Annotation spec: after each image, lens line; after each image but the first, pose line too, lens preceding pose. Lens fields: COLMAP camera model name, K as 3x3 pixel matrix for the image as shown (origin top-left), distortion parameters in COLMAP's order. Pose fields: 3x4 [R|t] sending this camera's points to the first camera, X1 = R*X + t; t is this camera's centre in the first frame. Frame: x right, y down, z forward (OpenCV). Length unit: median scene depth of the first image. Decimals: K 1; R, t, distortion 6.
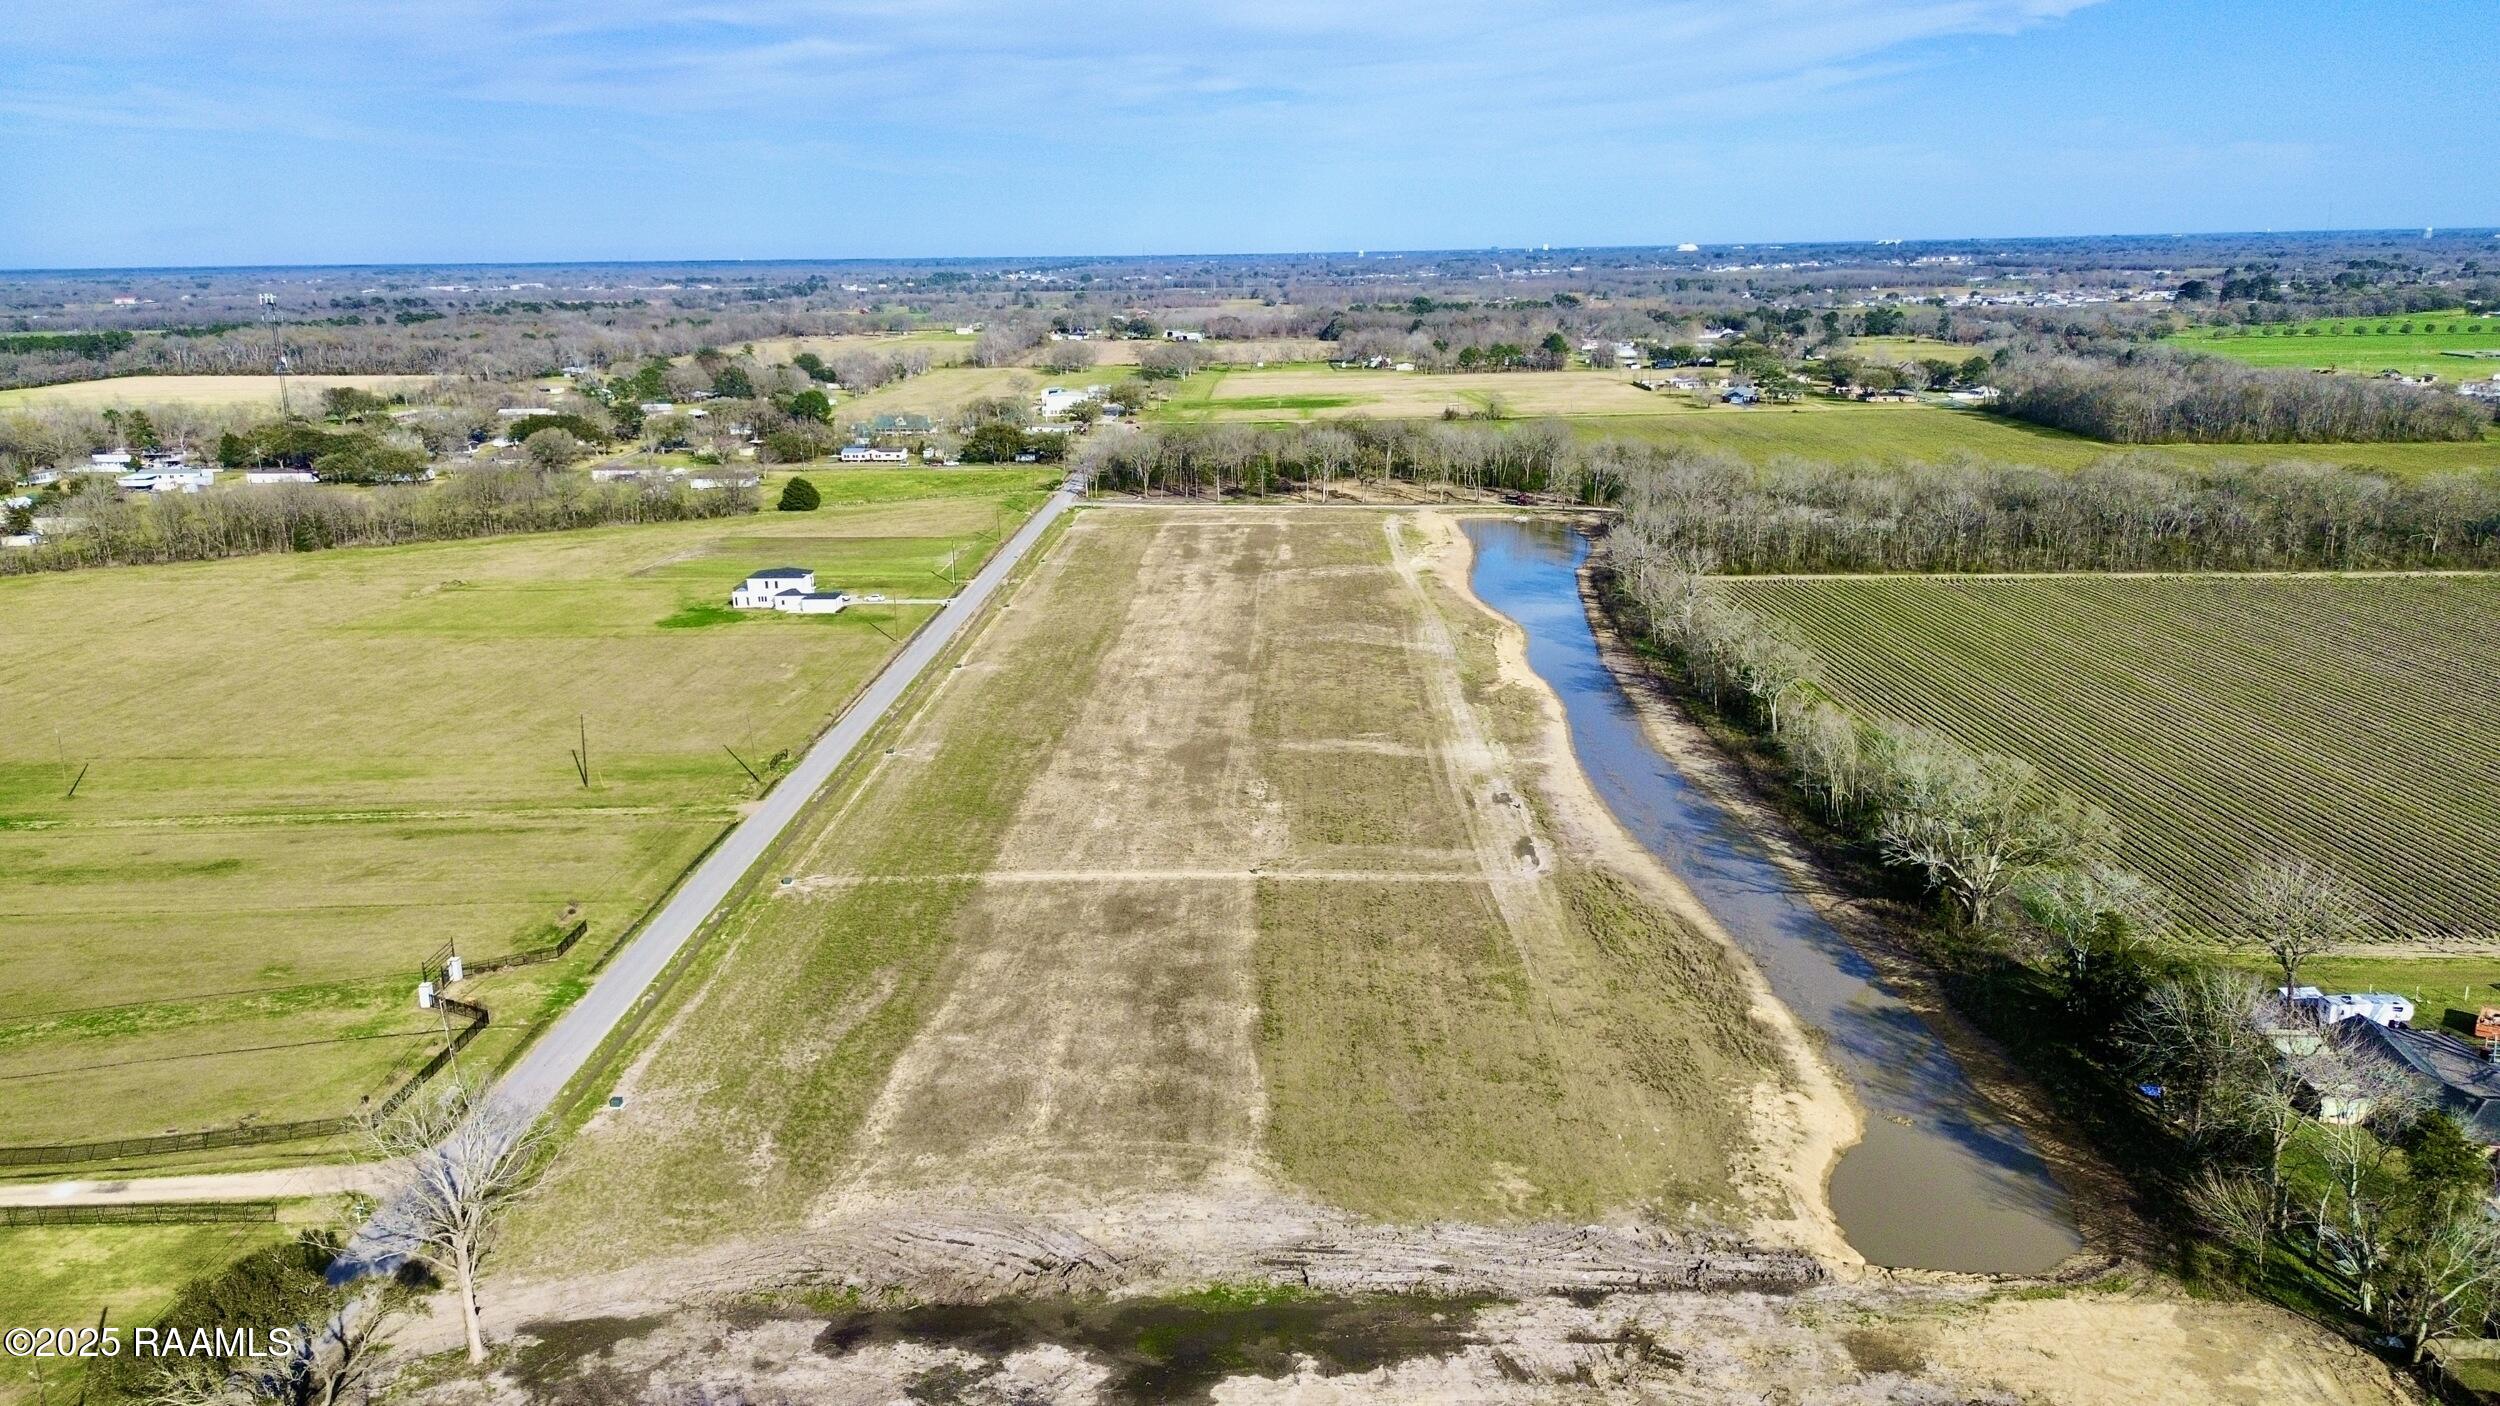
lens RADIAL K [[1765.7, 0, 1250.0], [0, 1765.7, 703.0], [0, 0, 1]] dist [0.069725, -0.067374]
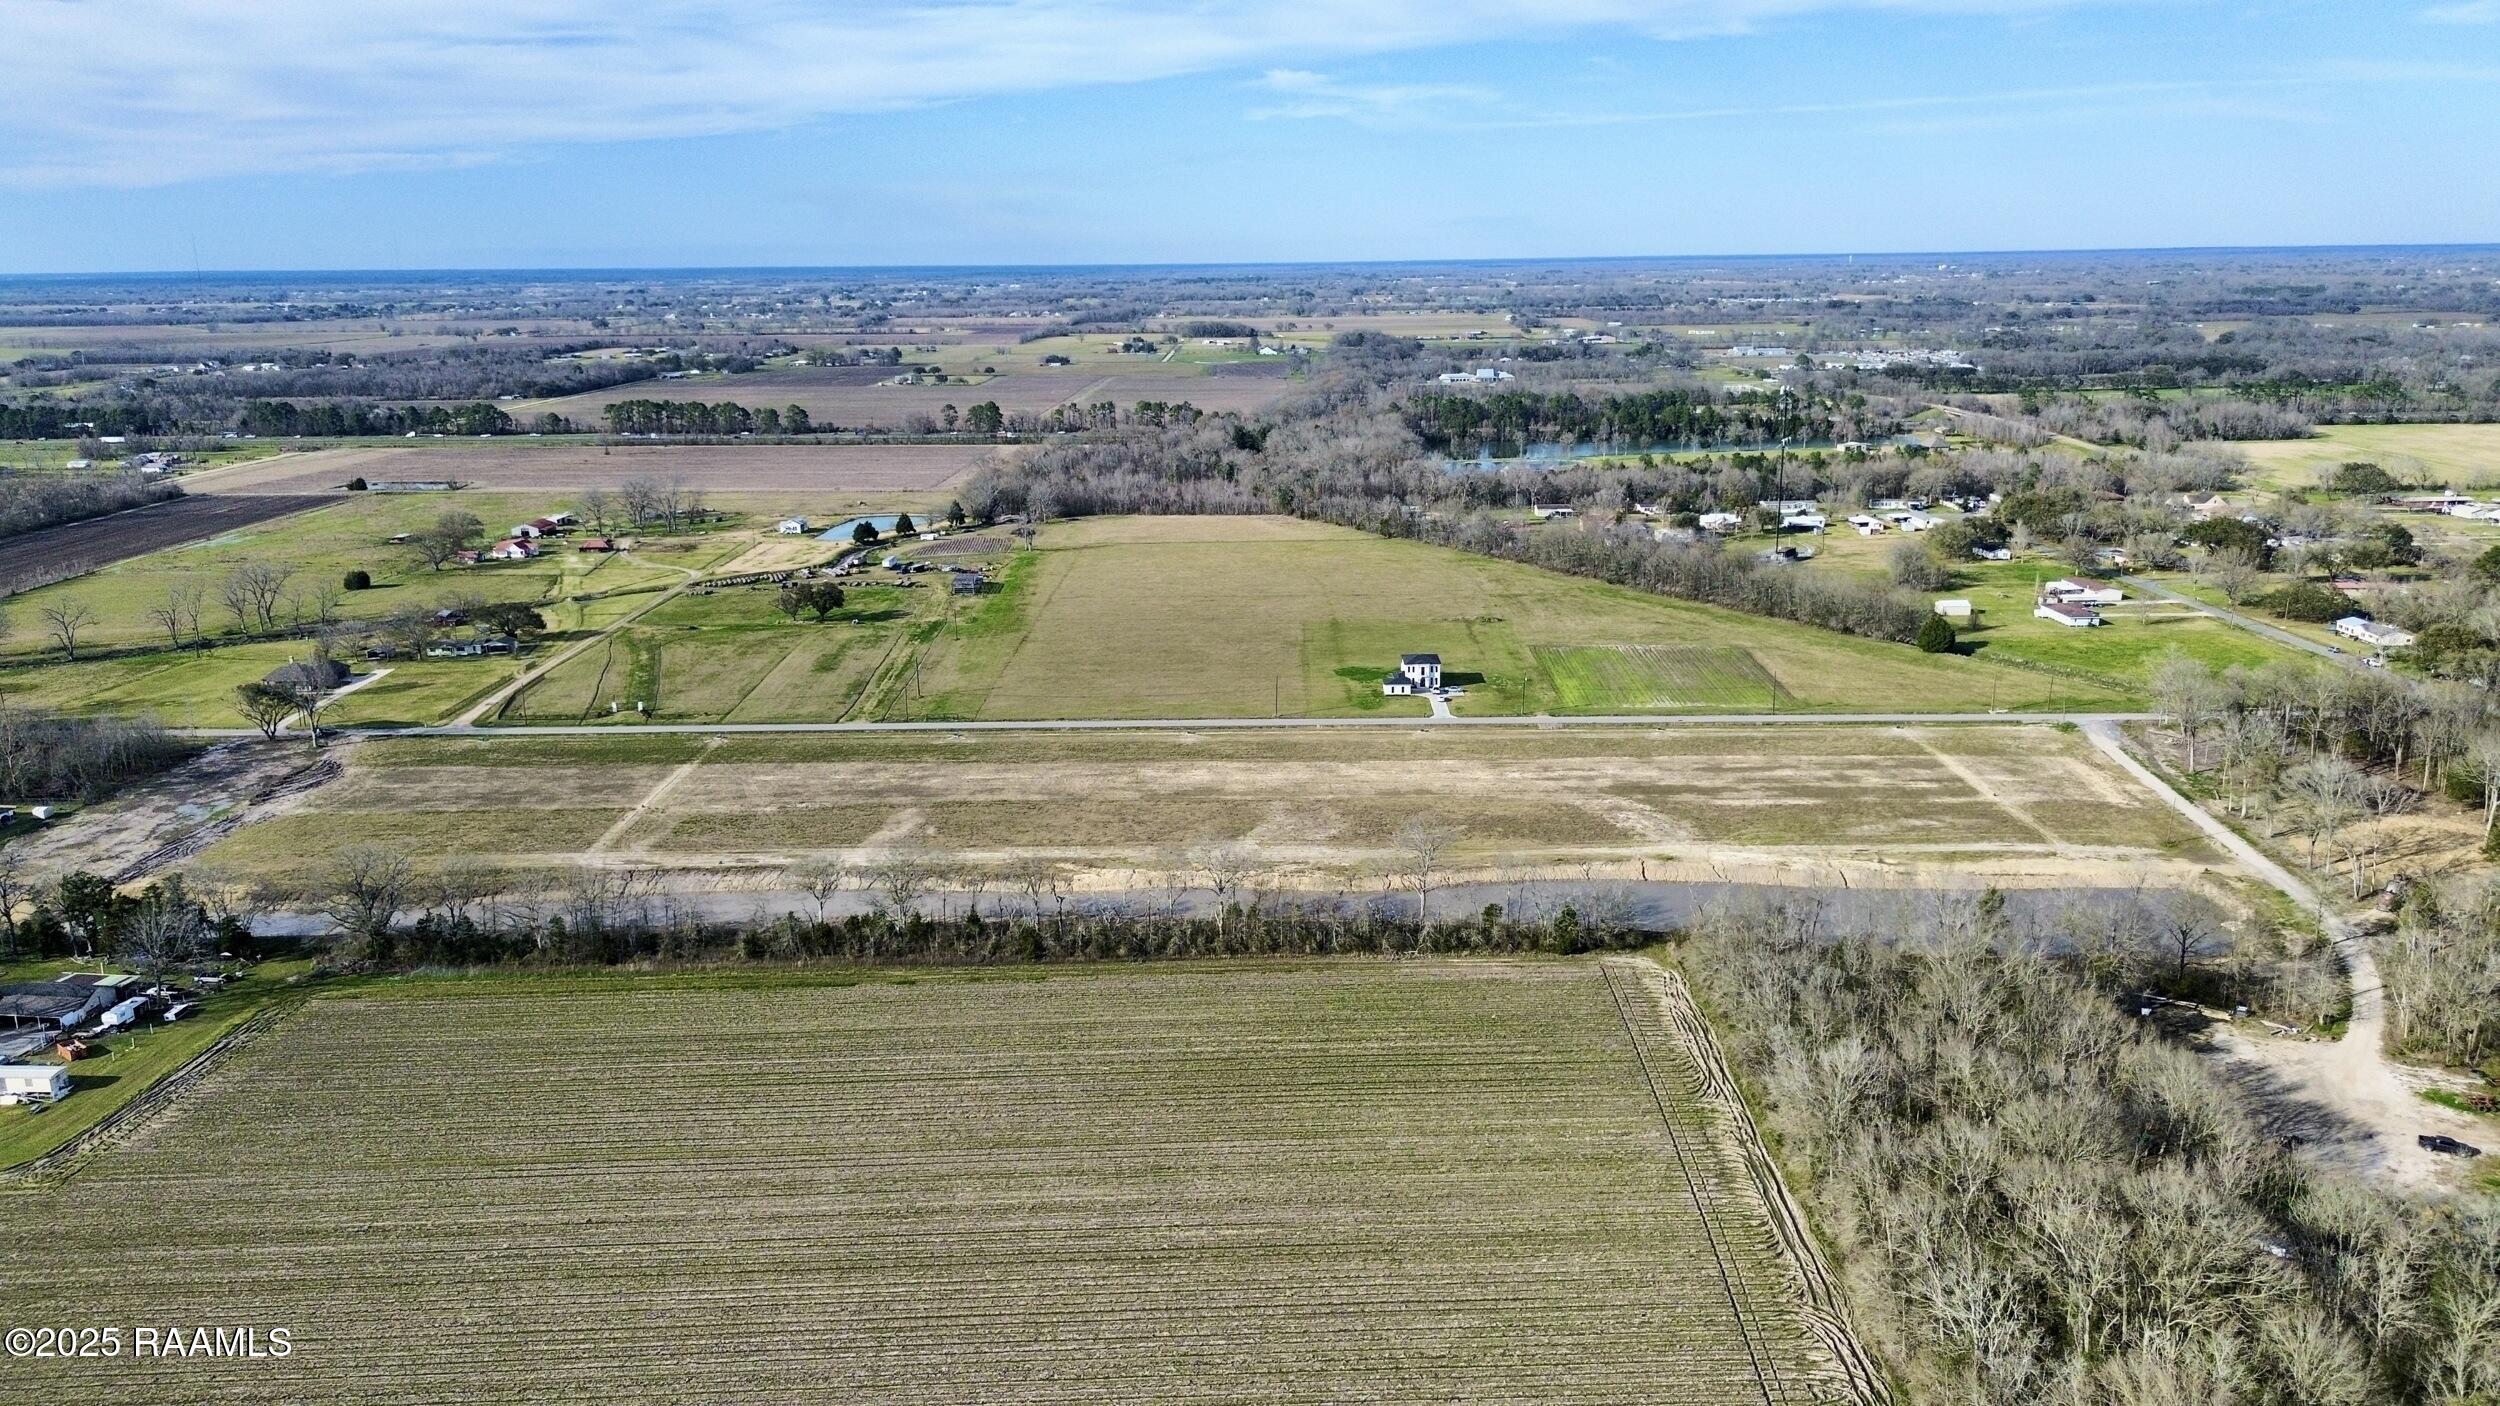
lens RADIAL K [[1765.7, 0, 1250.0], [0, 1765.7, 703.0], [0, 0, 1]] dist [0.069725, -0.067374]
pose [[0.012232, 0.258570, -0.965915, 1.657356], [-0.237387, 0.939122, 0.248391, -0.570009], [0.971338, 0.226257, 0.072868, 1.414473]]
